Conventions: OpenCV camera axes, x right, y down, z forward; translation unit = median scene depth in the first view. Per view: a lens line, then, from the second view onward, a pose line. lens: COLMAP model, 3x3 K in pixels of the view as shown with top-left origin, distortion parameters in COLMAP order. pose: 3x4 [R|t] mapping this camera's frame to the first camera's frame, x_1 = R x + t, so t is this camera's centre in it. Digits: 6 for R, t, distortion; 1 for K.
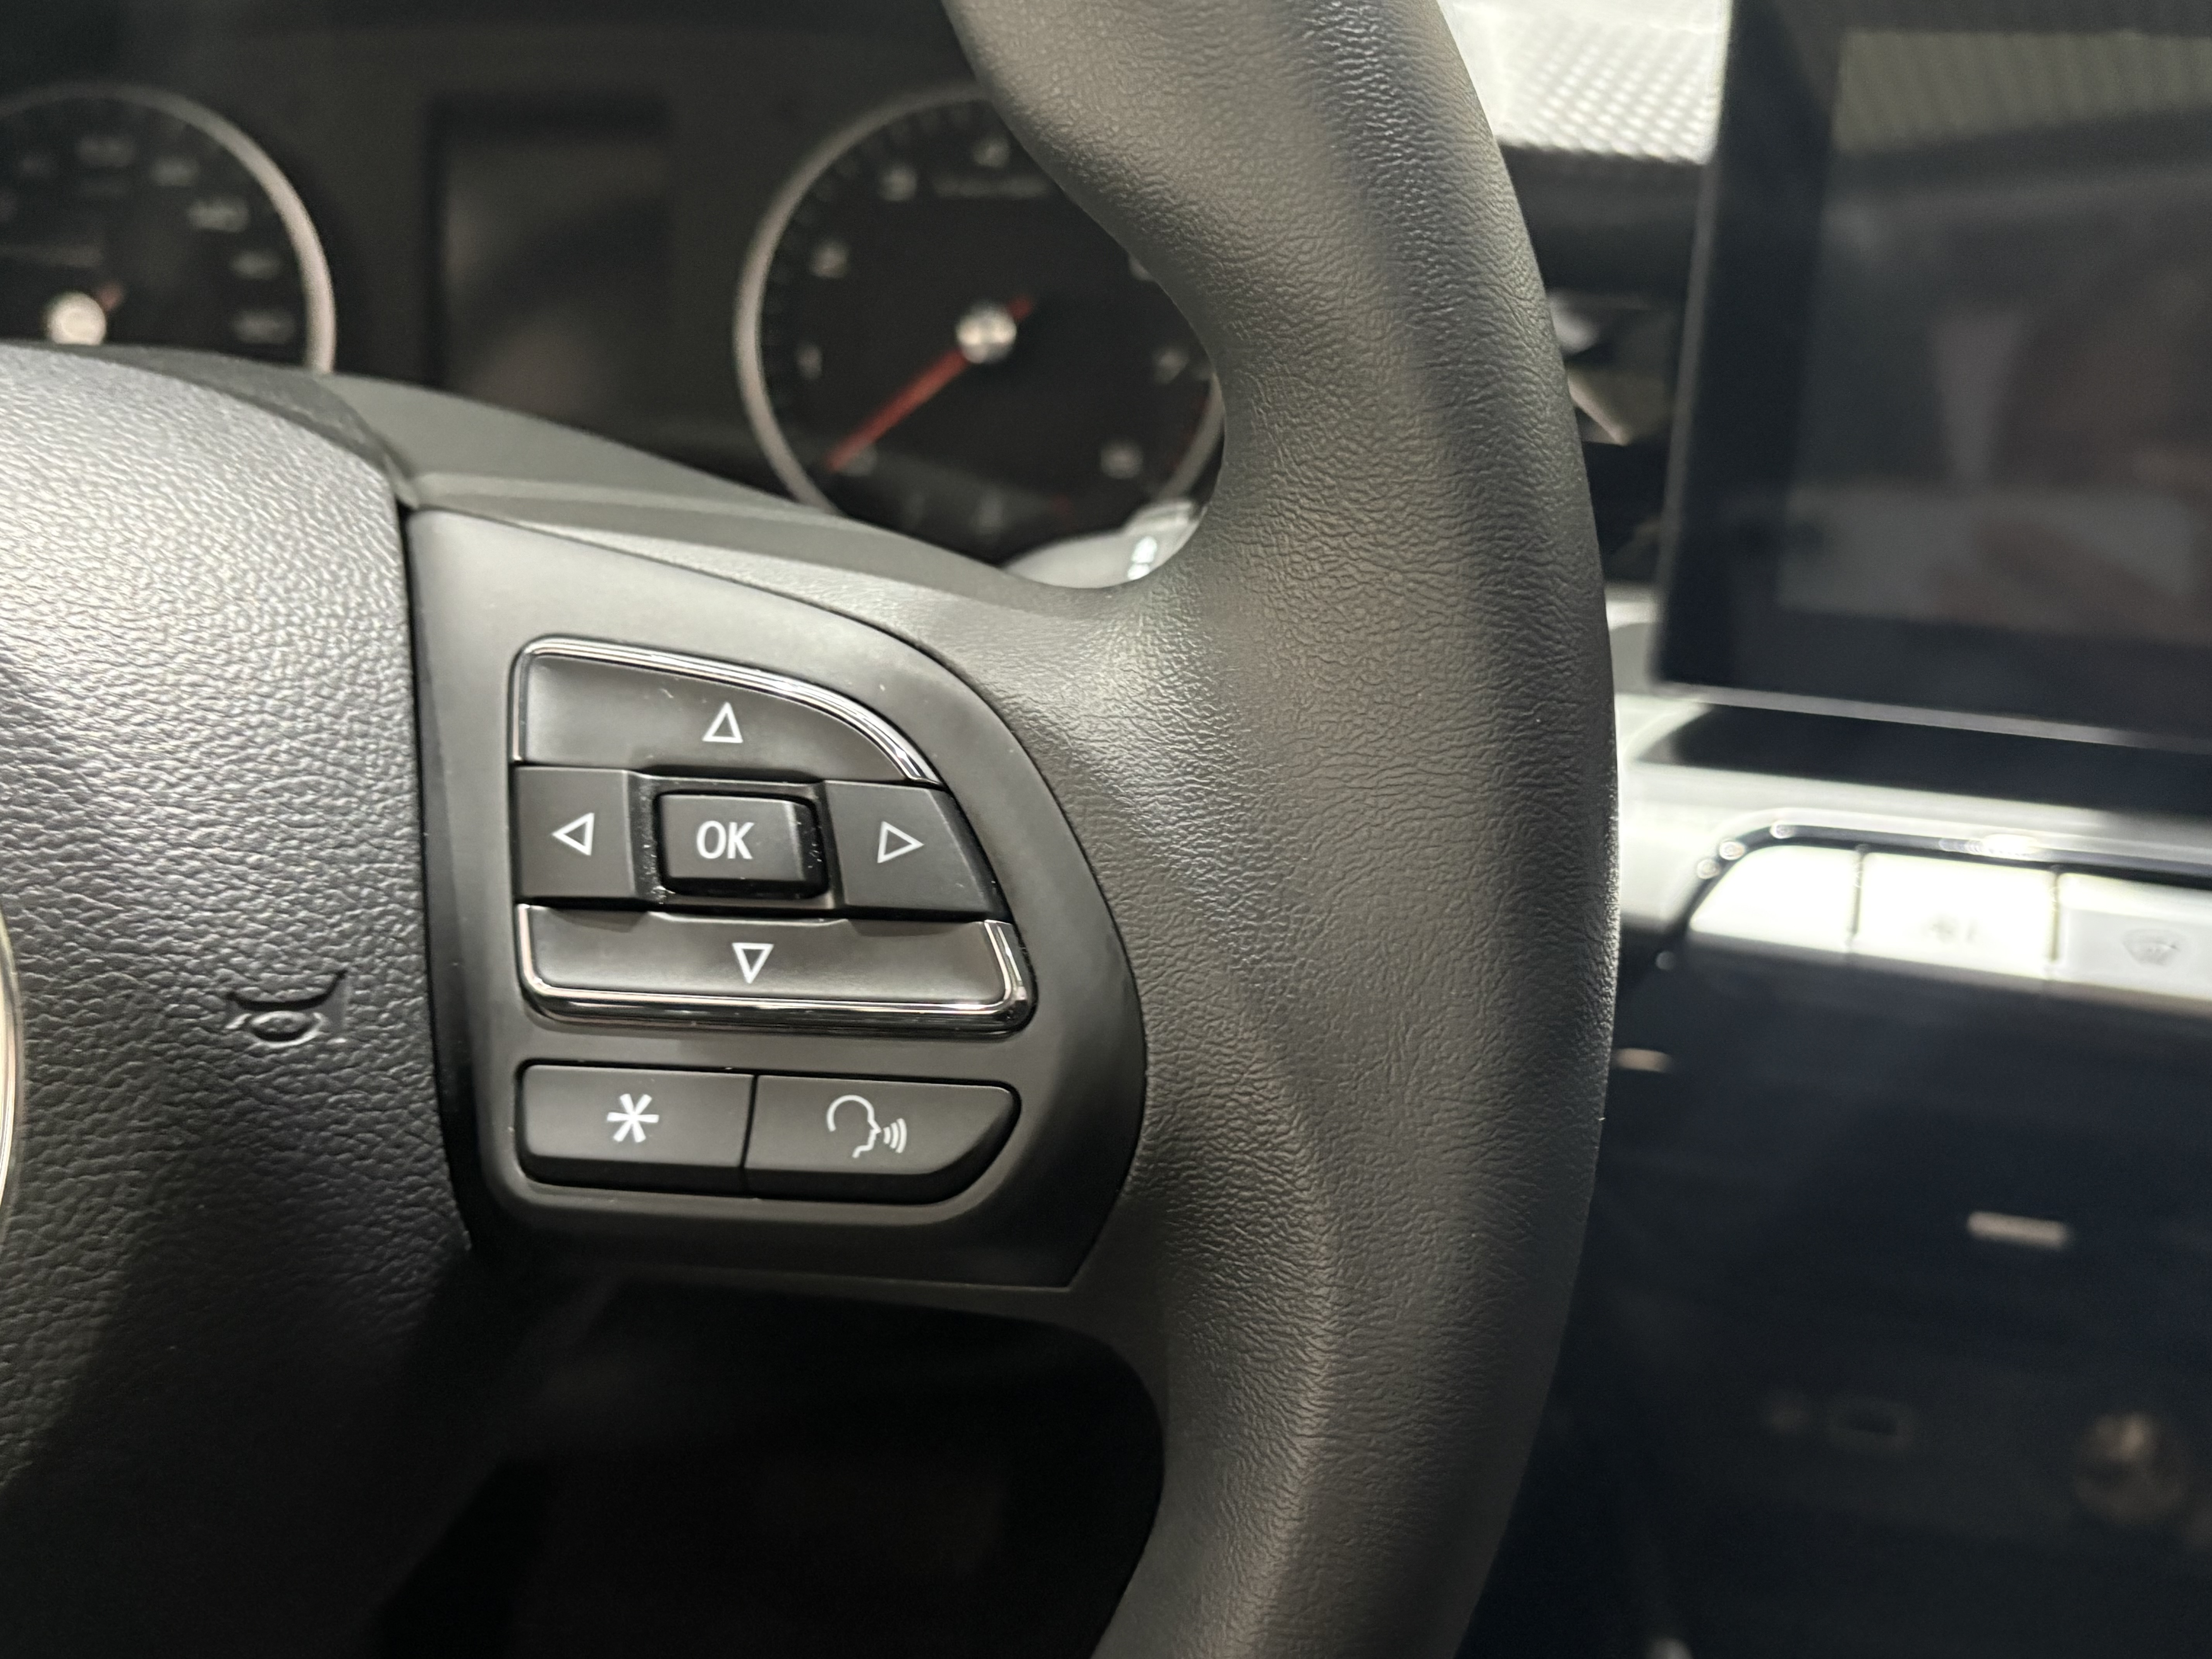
lens RADIAL K [[2279.3, 0, 1080.8], [0, 2279.3, 835.8], [0, 0, 1]] dist [0.043484, -0.021507]
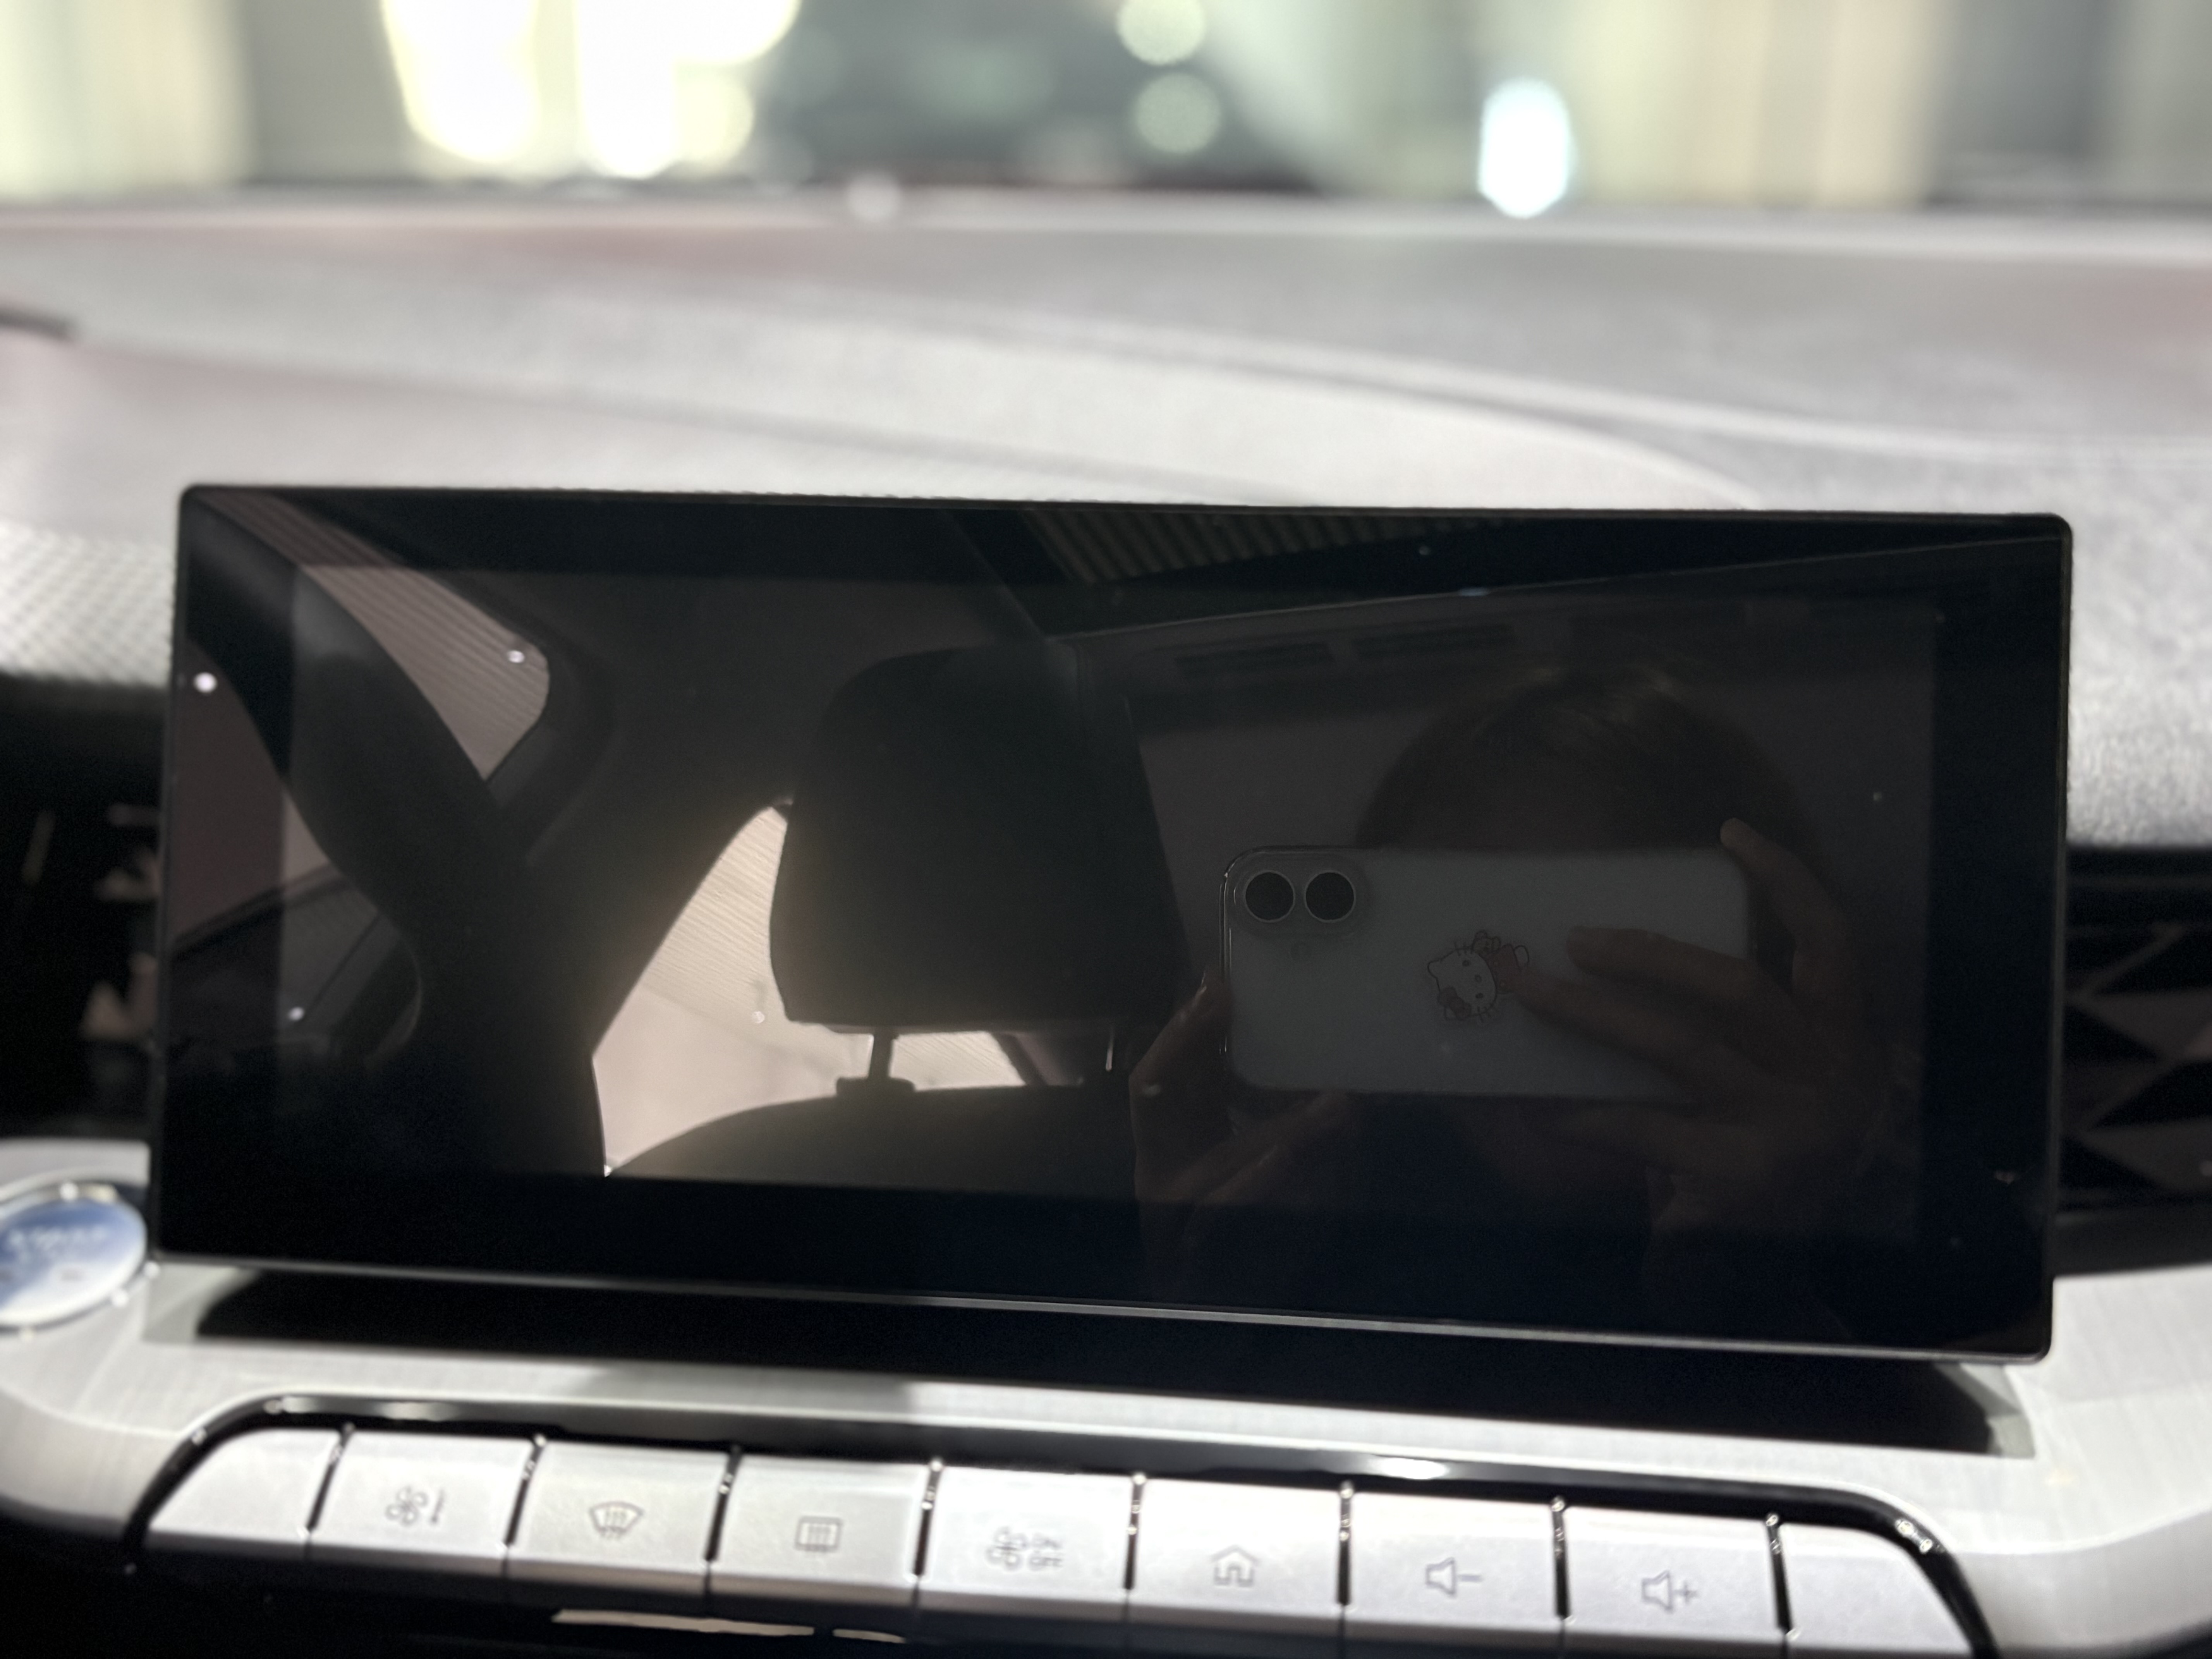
lens RADIAL K [[2279.3, 0, 1080.8], [0, 2279.3, 835.8], [0, 0, 1]] dist [0.043484, -0.021507]
pose [[0.982366, -0.037357, 0.183197, 0.808590], [0.066691, 0.985395, -0.156684, -0.114735], [-0.174668, 0.166139, 0.970510, -0.003228]]
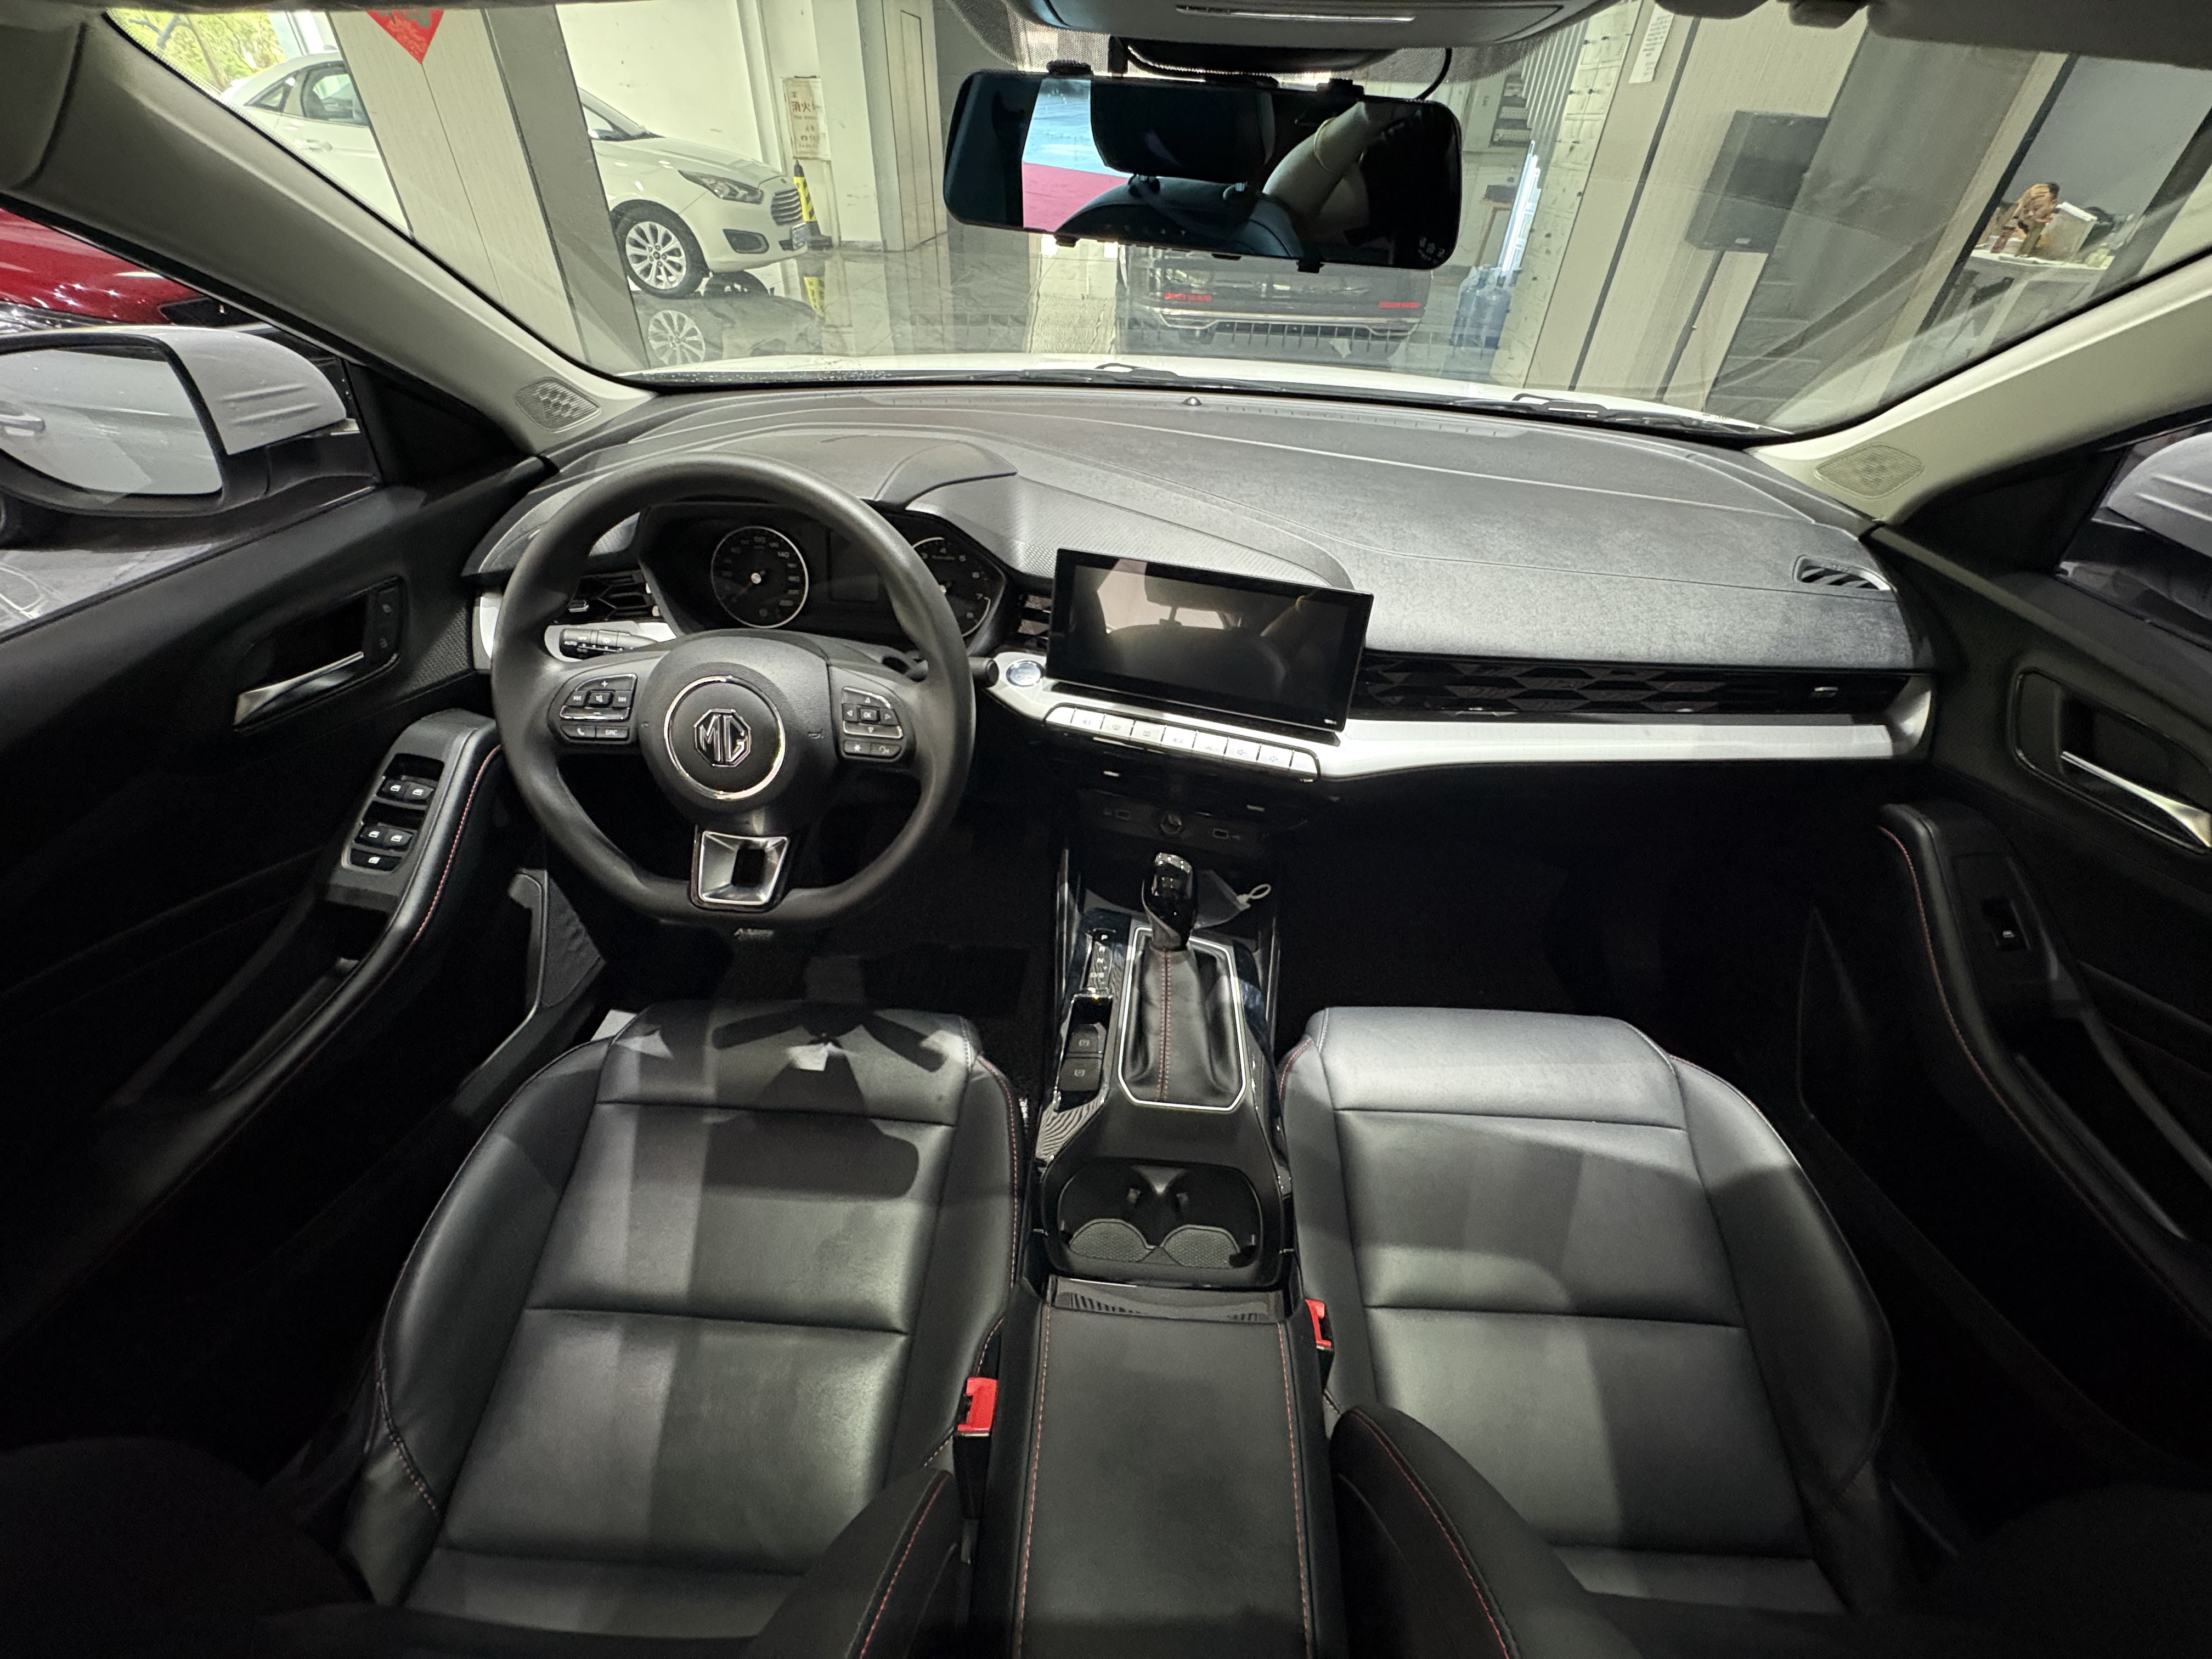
lens RADIAL K [[883.4, 0, 1106.0], [0, 883.4, 829.5], [0, 0, 1]] dist [0.001173, 0.000471]
pose [[0.998971, 0.037922, 0.024878, 0.638278], [-0.042384, 0.975805, 0.214496, -0.314122], [-0.016142, -0.215329, 0.976408, -2.214500]]
